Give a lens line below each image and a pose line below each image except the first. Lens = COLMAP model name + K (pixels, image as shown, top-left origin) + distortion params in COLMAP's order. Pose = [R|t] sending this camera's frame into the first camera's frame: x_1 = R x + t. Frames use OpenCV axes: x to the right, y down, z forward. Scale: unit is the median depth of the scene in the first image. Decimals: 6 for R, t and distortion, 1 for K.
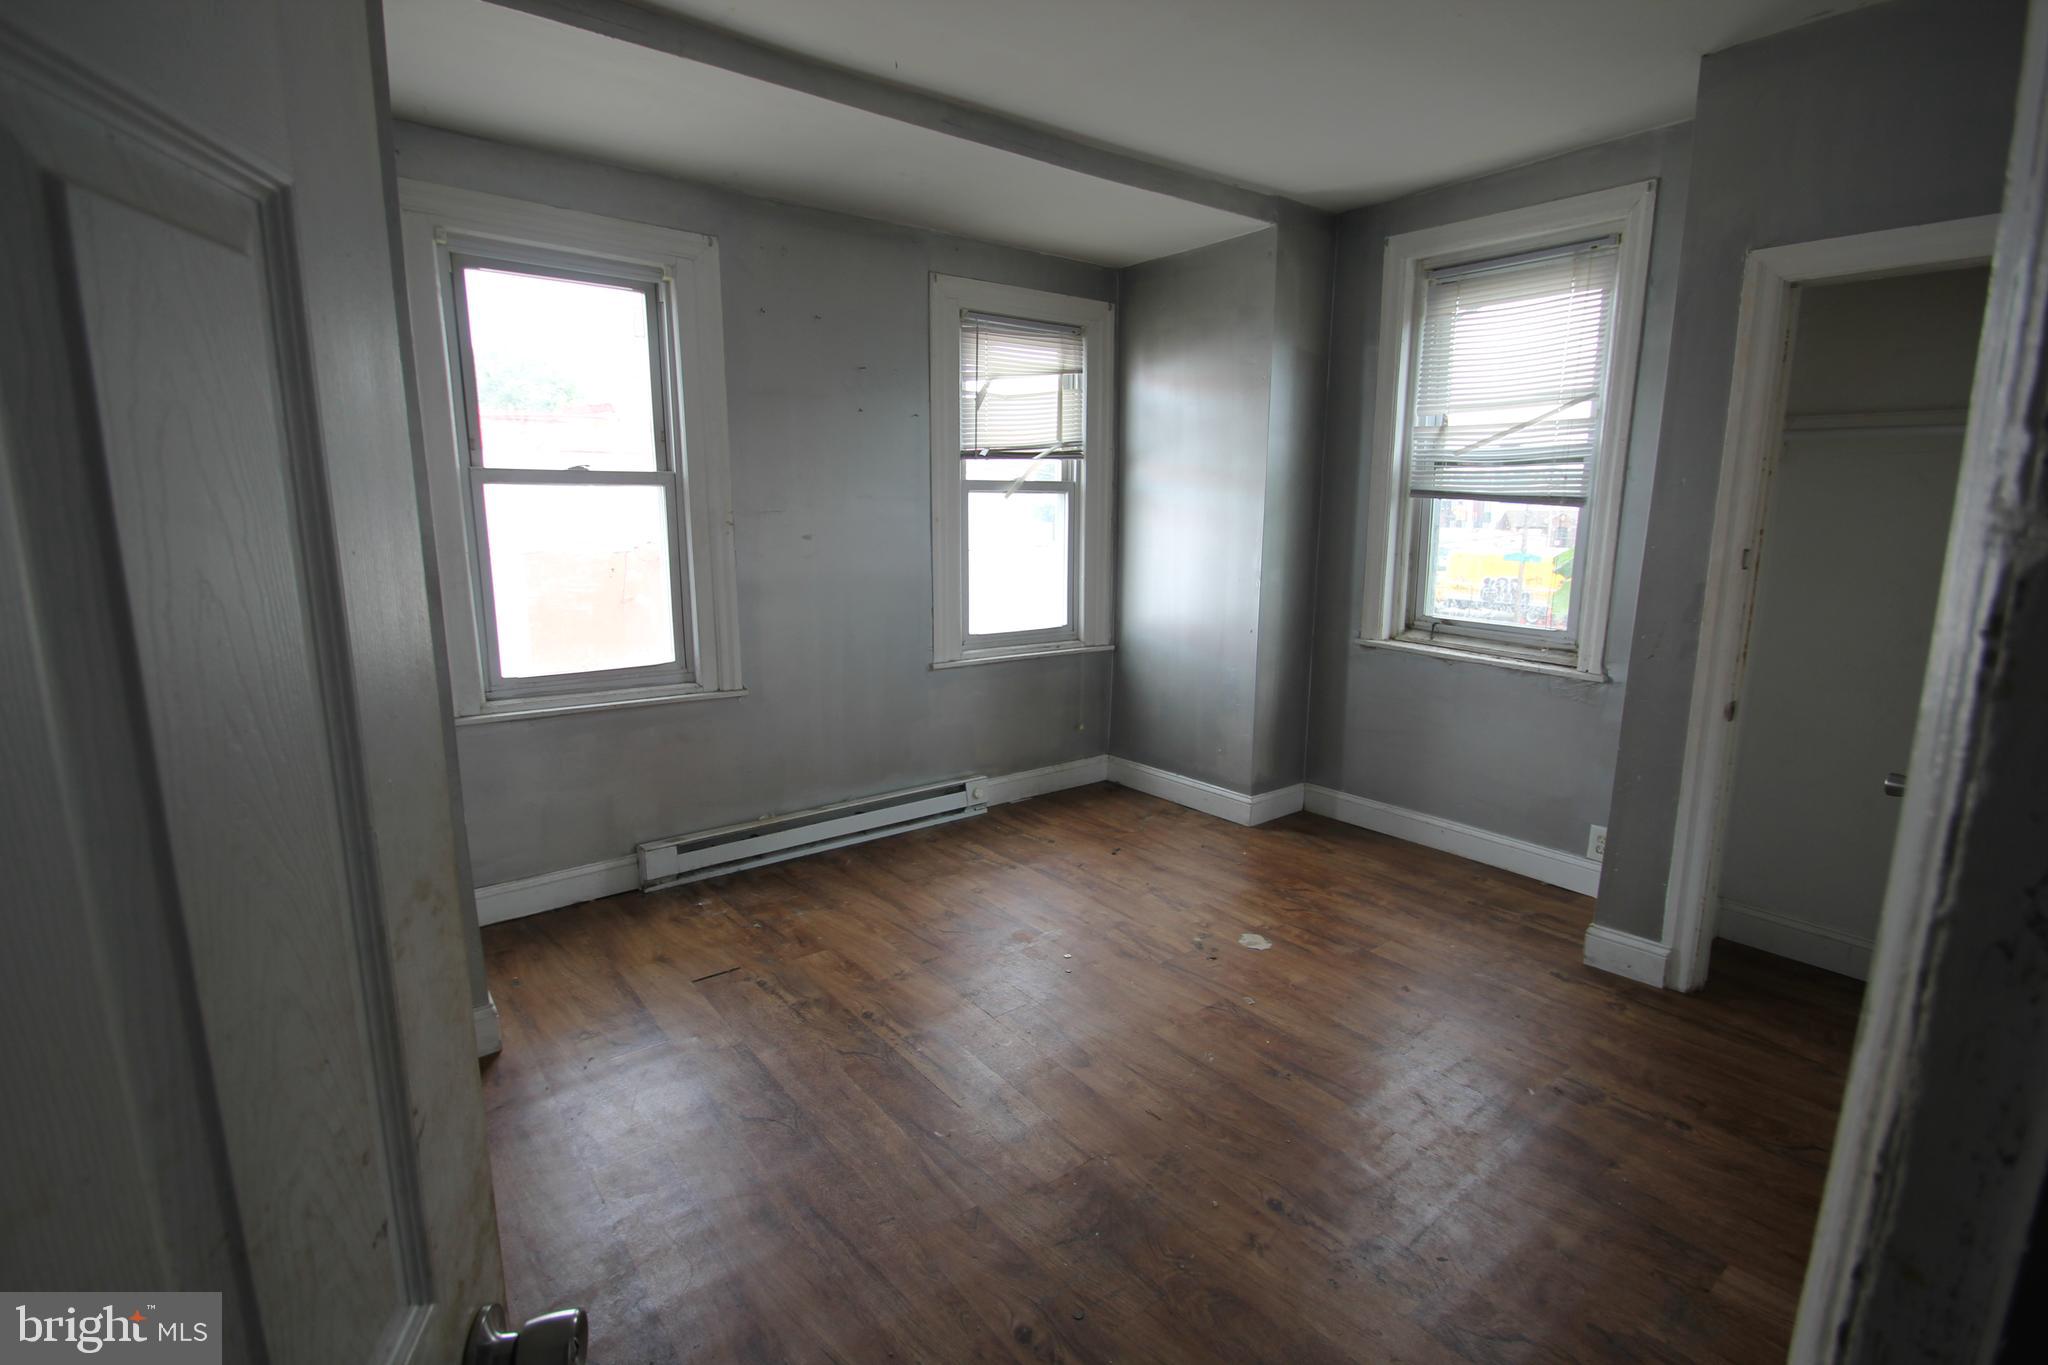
lens RADIAL K [[947.1, 0, 1007.9], [0, 947.1, 680.3], [0, 0, 1]] dist [0.005671, -0.012349]
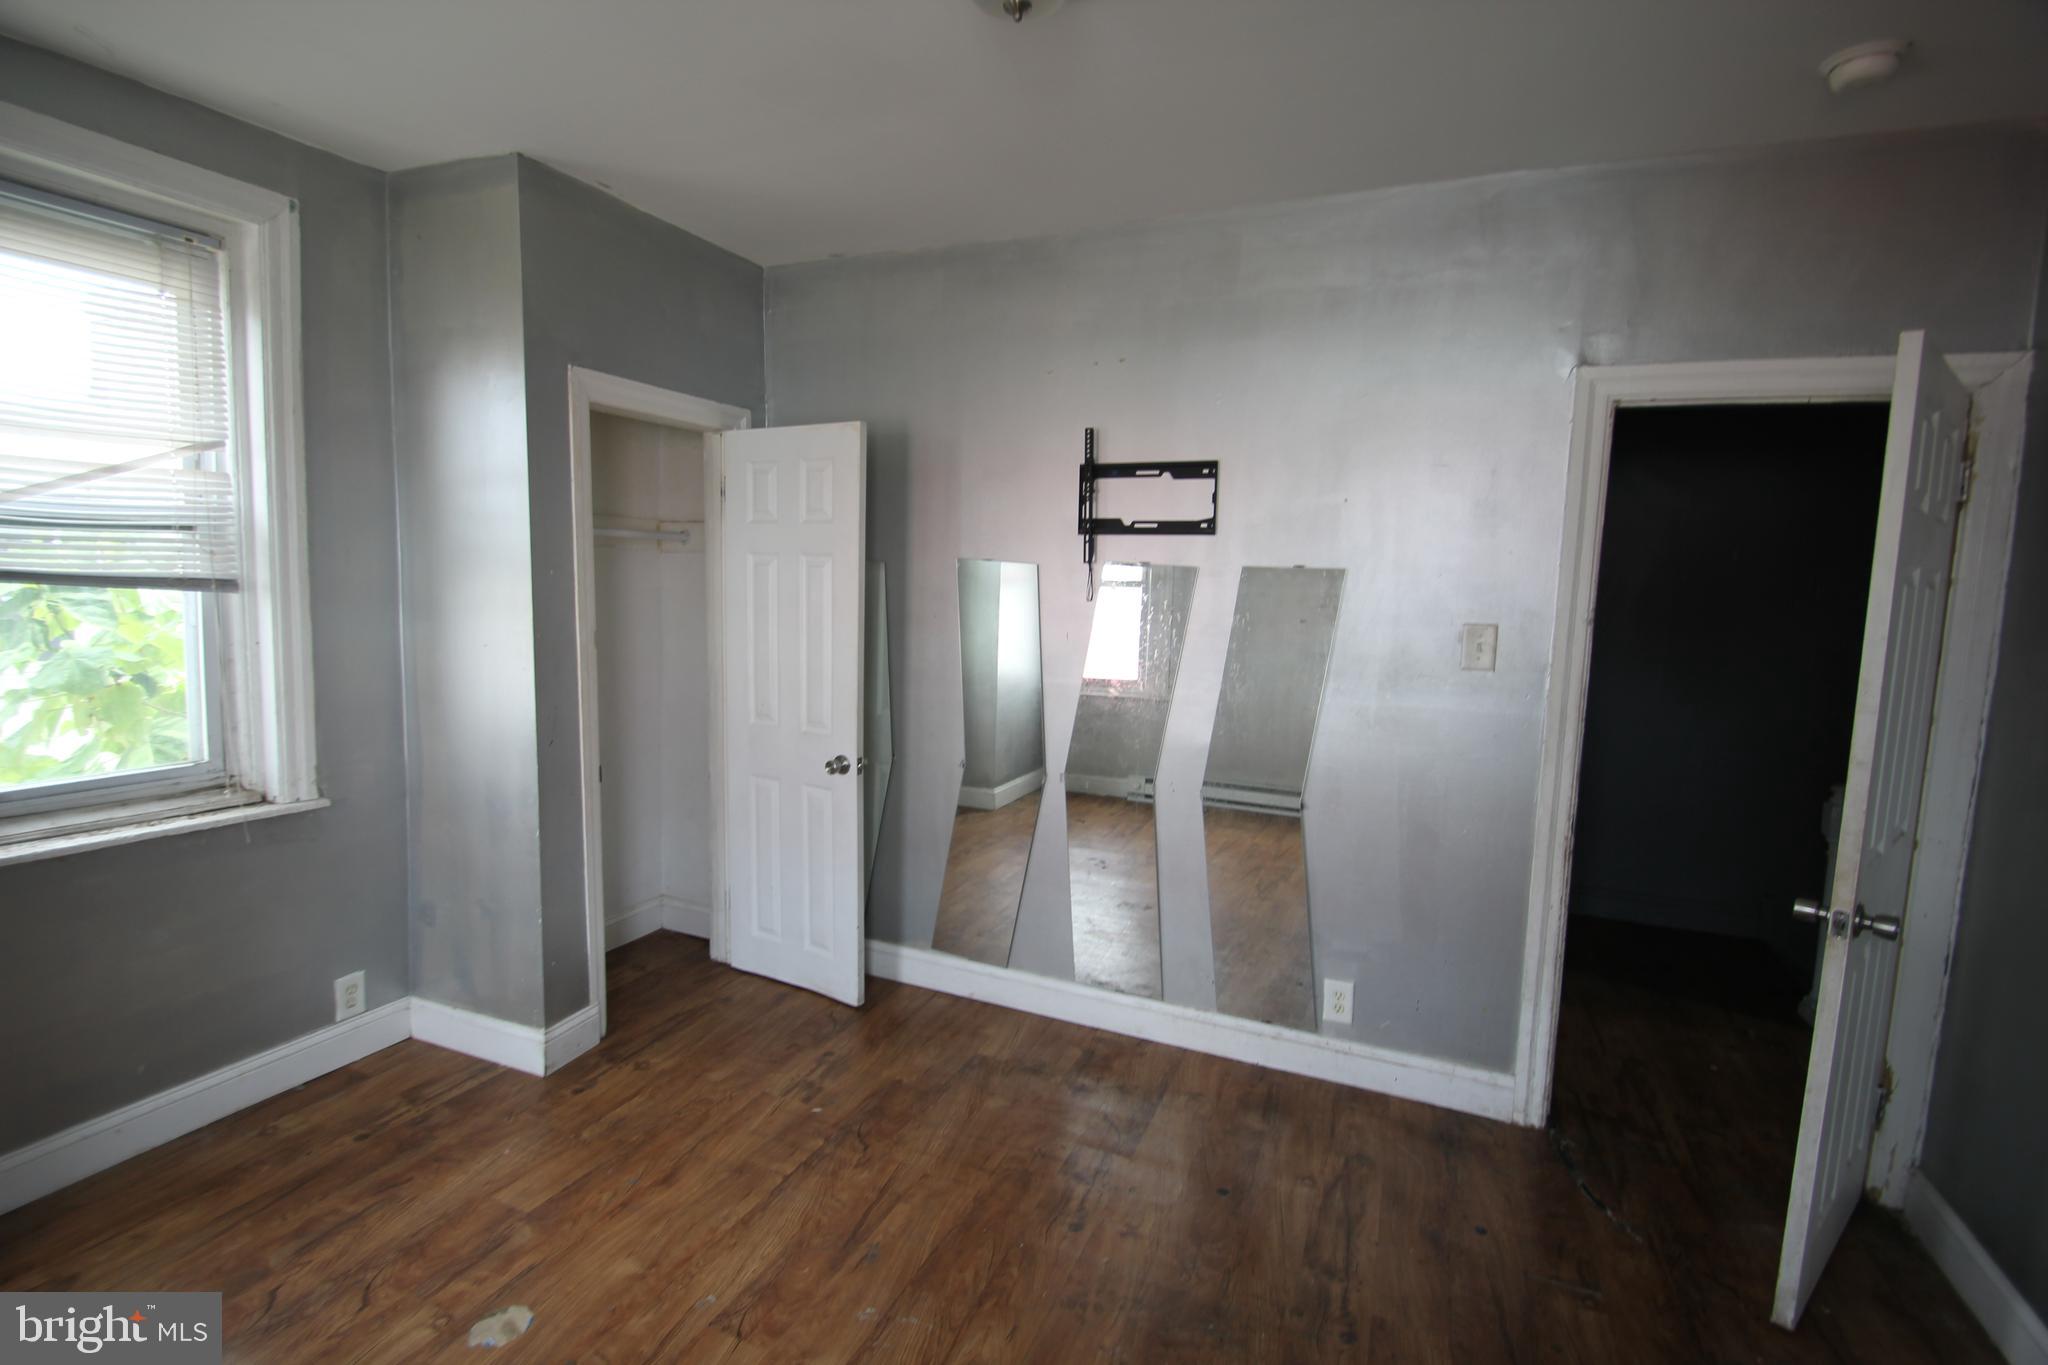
lens RADIAL K [[947.1, 0, 1007.9], [0, 947.1, 680.3], [0, 0, 1]] dist [0.005671, -0.012349]
pose [[-0.480404, -0.111061, 0.869987, -0.335087], [0.136831, 0.970313, 0.199425, -0.179493], [-0.866308, 0.214846, -0.450946, 0.817944]]
